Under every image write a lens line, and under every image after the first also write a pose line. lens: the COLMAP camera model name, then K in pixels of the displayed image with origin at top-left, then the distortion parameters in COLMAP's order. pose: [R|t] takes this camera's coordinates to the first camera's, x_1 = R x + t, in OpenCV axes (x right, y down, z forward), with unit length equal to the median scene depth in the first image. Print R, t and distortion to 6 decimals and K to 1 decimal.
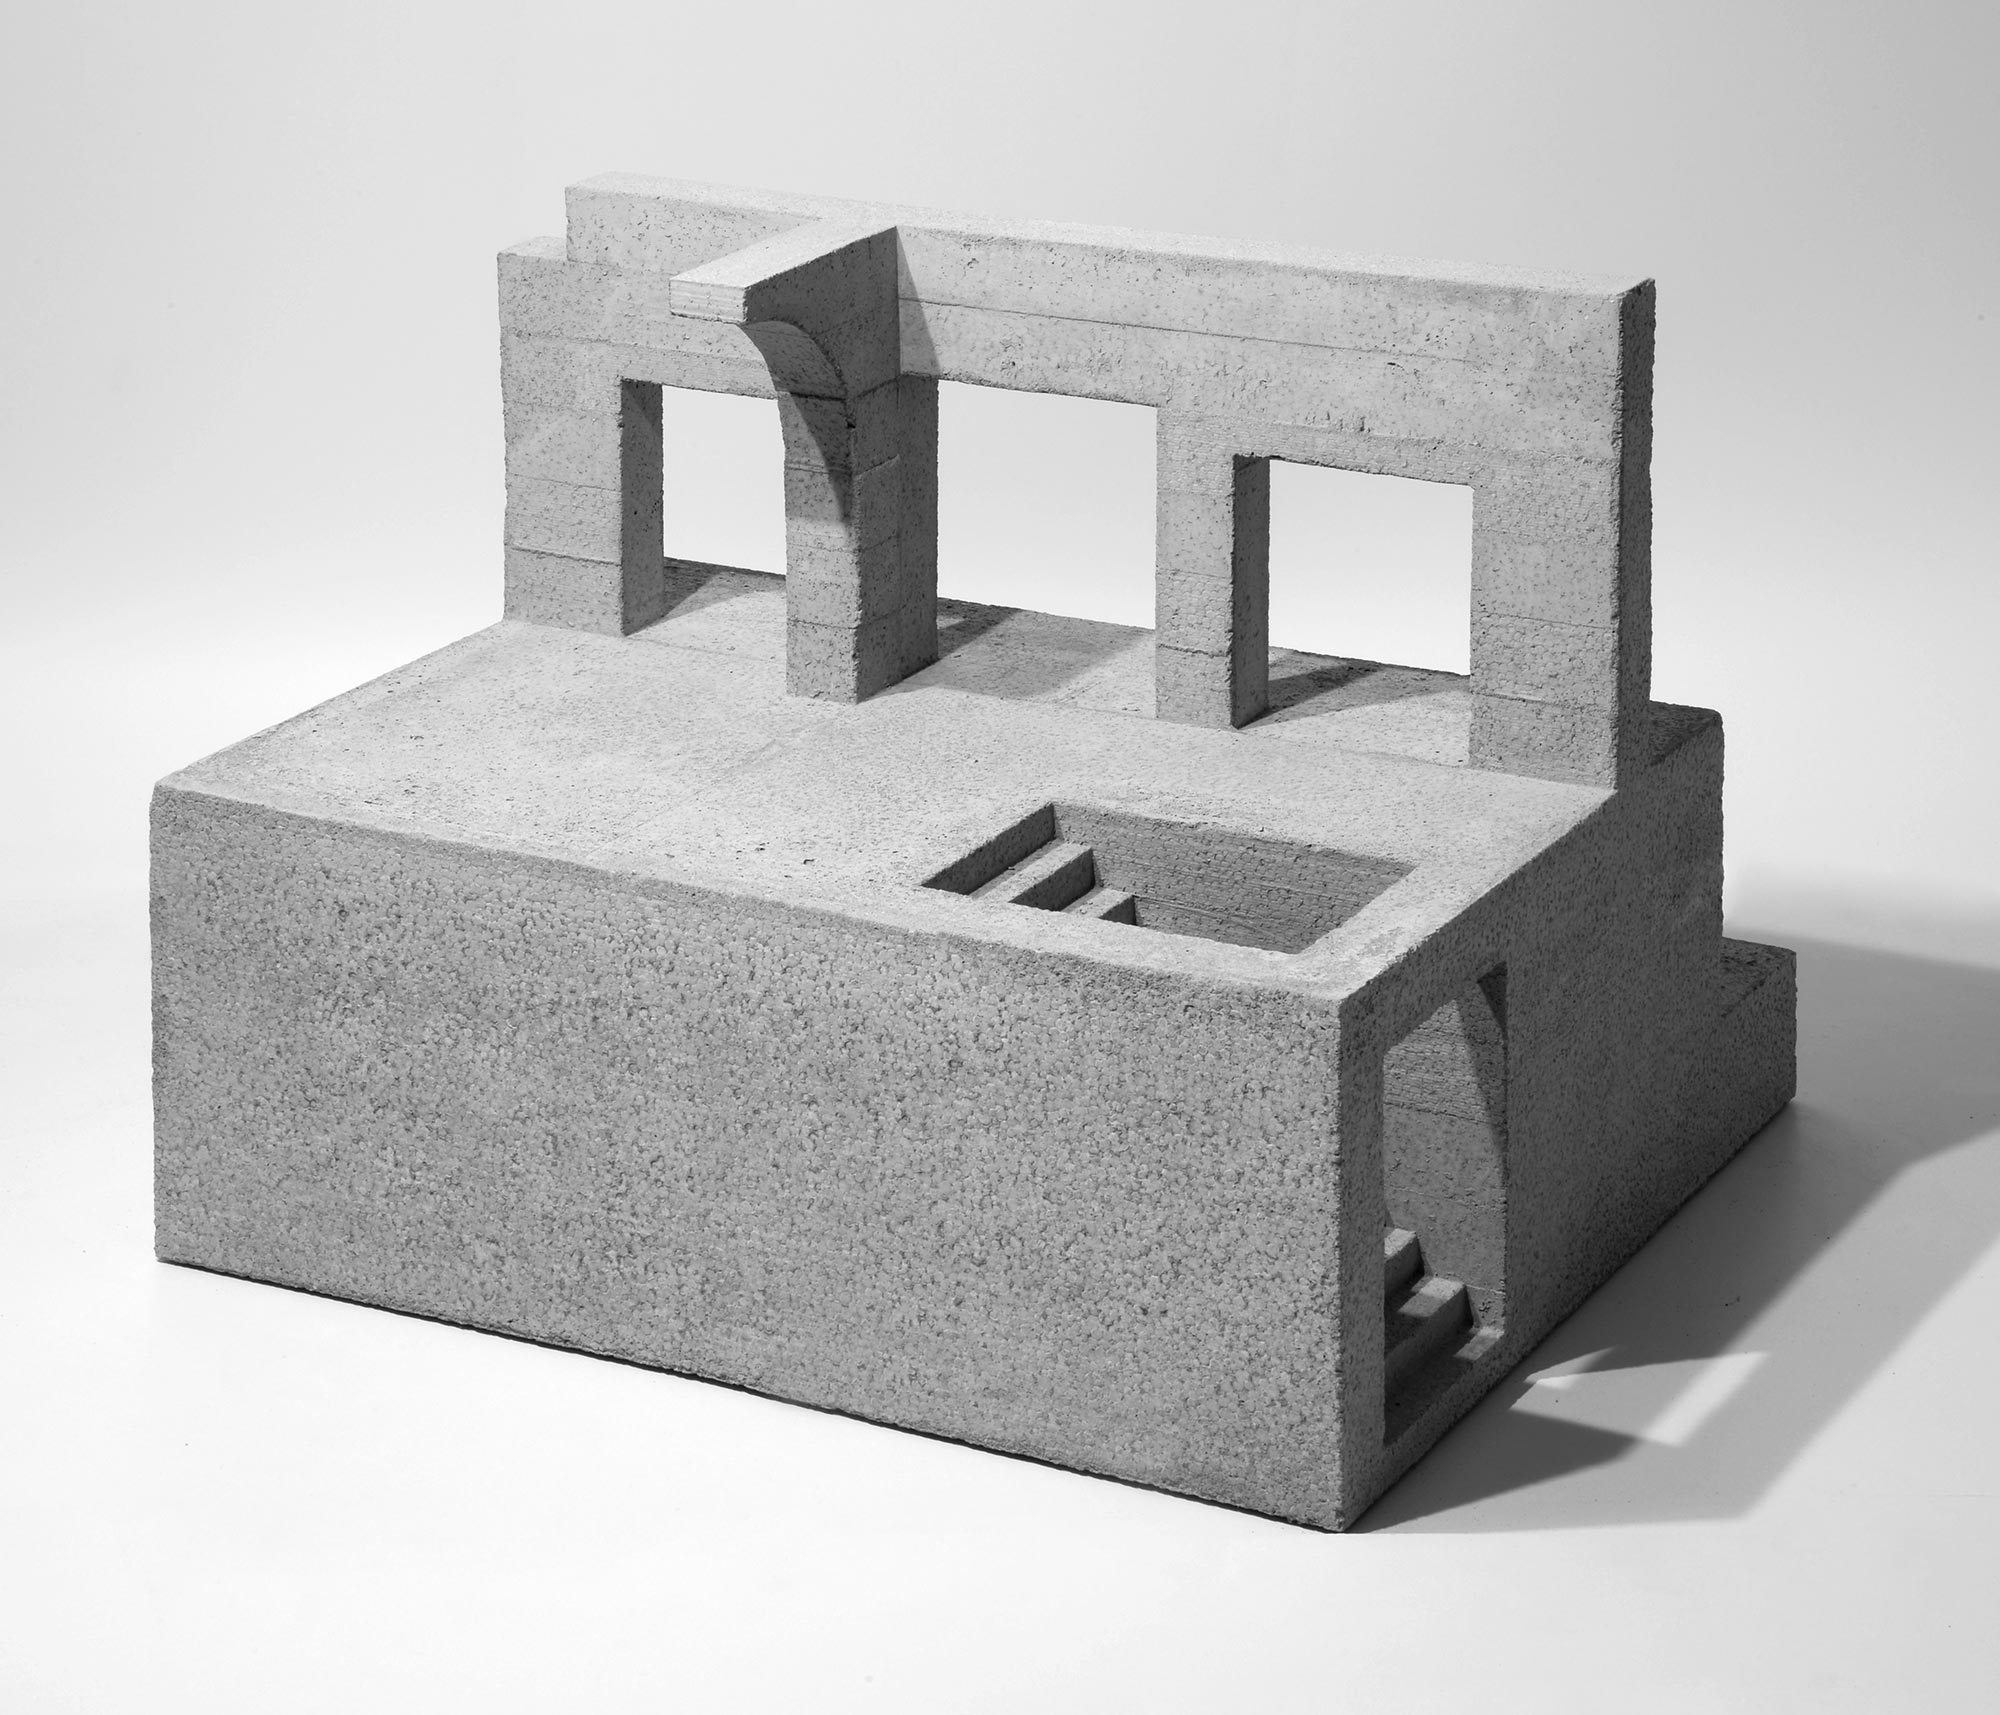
lens RADIAL K [[5138.2, 0, 983.8], [0, 5138.2, 889.8], [0, 0, 1]] dist [0.163462, 0.000000]
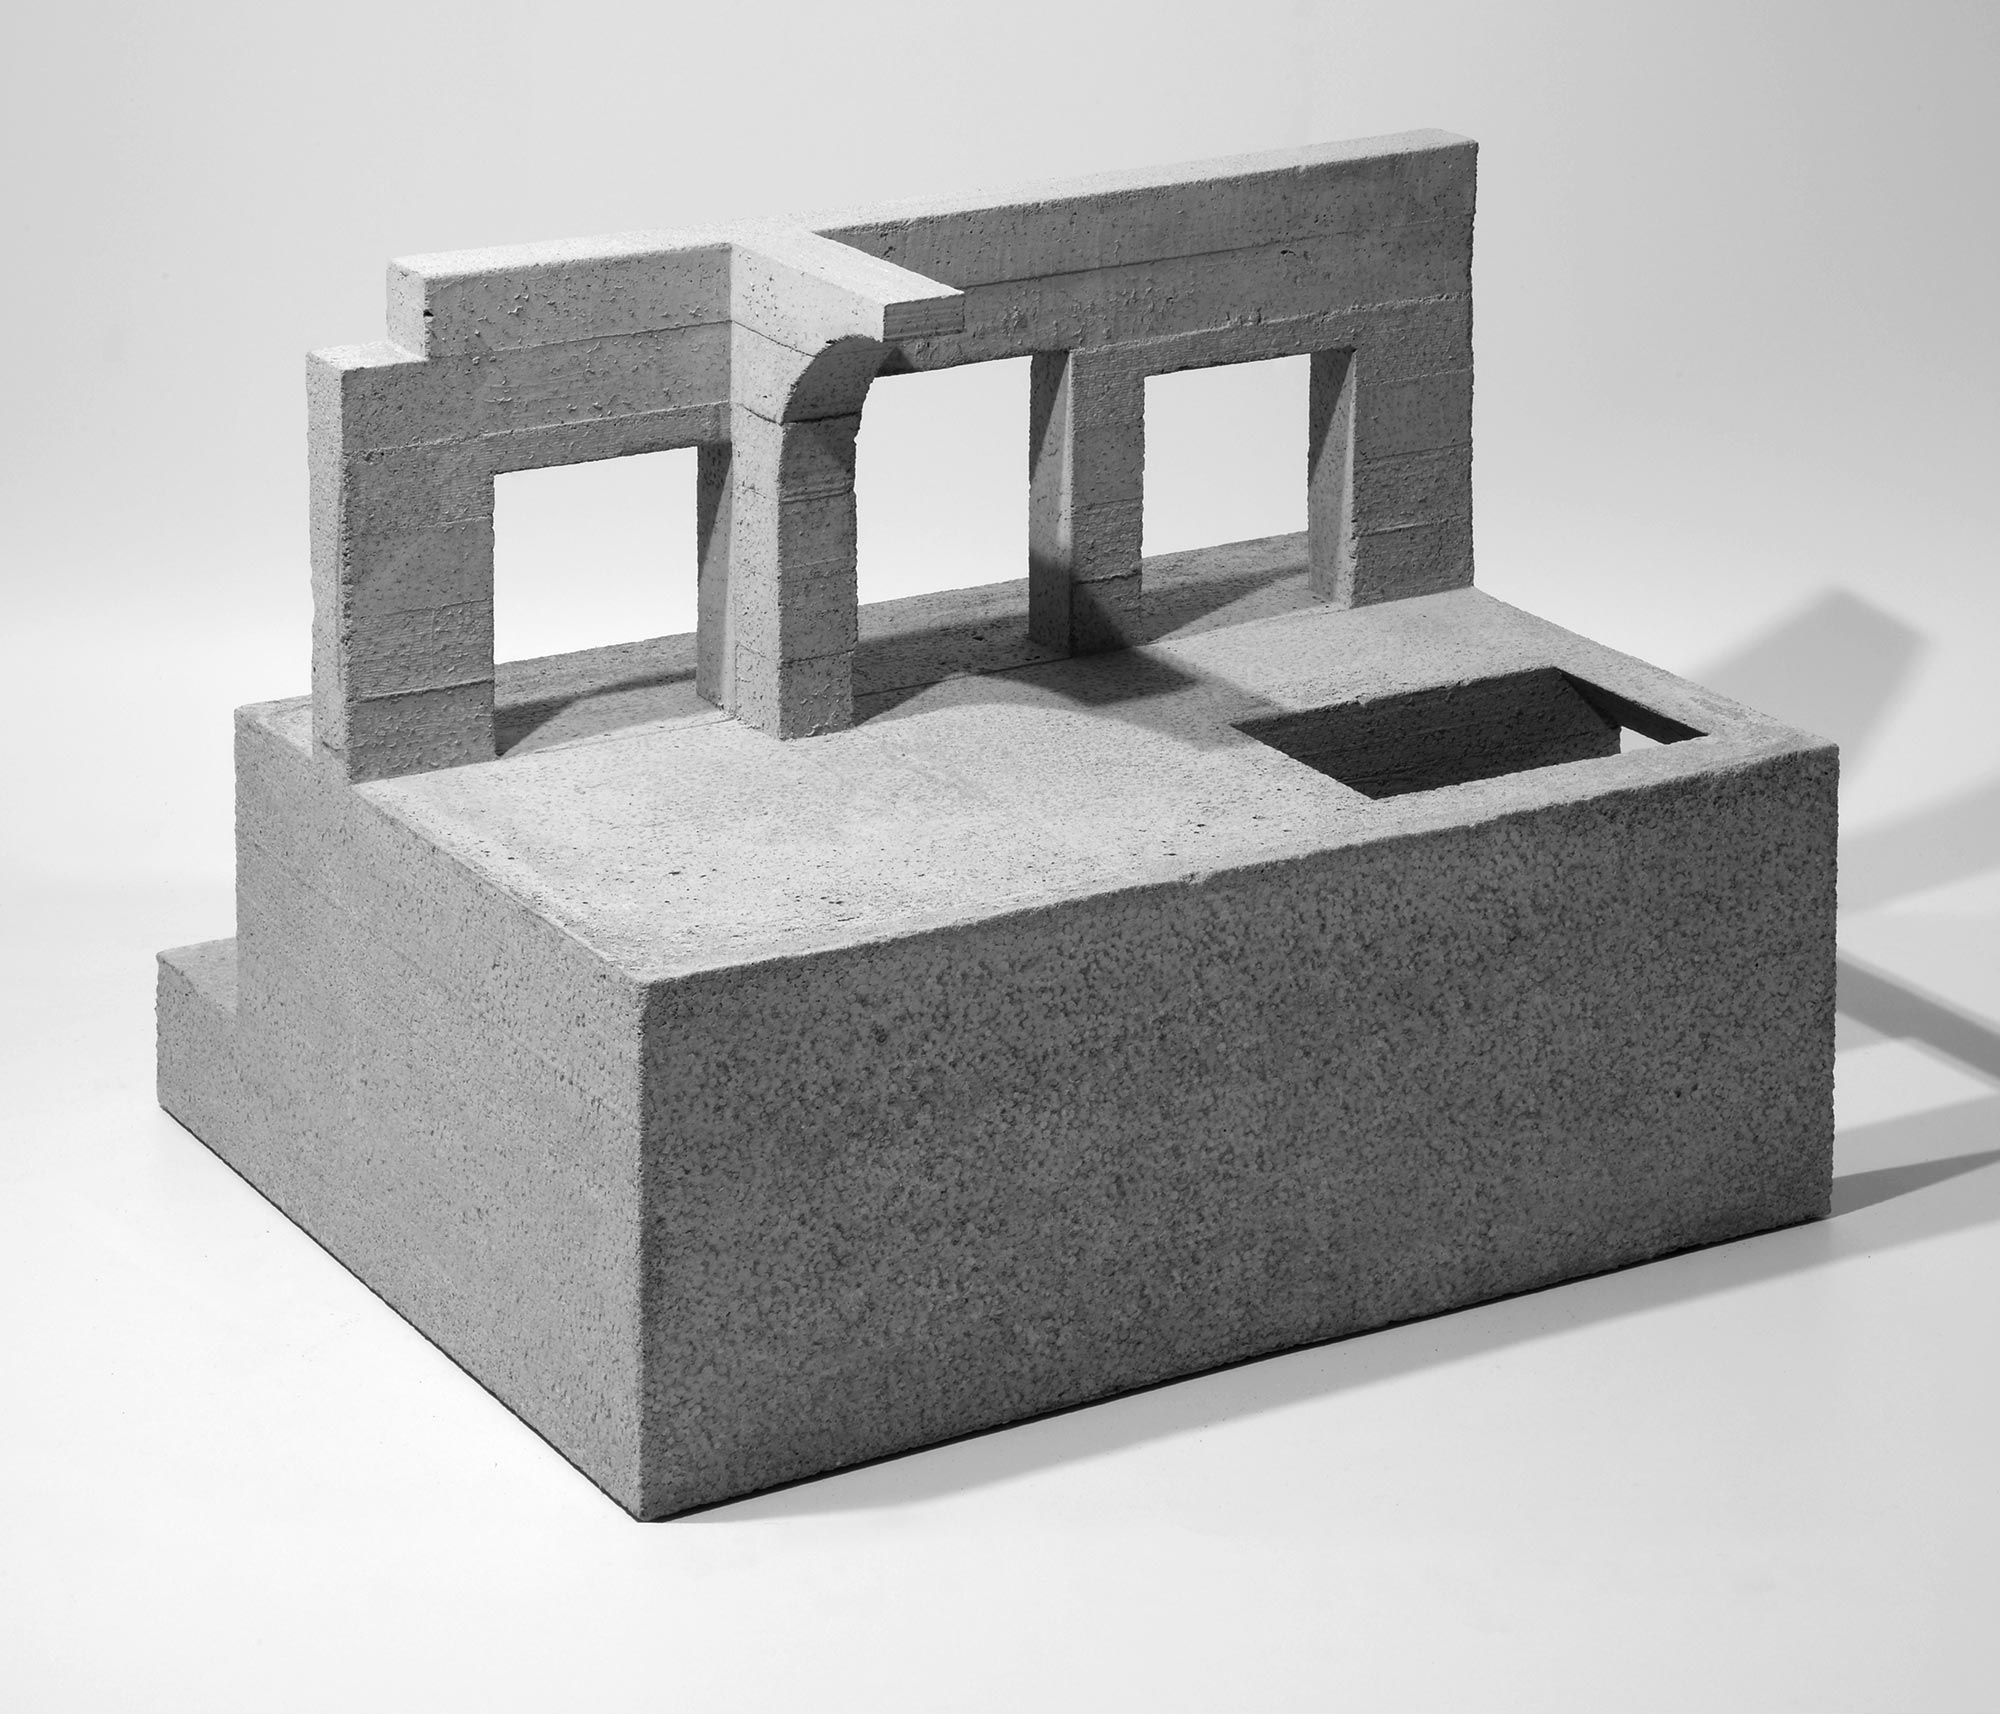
lens RADIAL K [[5138.2, 0, 998.0], [0, 5138.2, 1004.3], [0, 0, 1]] dist [0.163462, 0.000000]
pose [[0.498139, -0.294921, 0.815401, -0.880282], [0.285543, 0.943723, 0.166891, -0.151847], [-0.818732, 0.149697, 0.554318, 0.481065]]
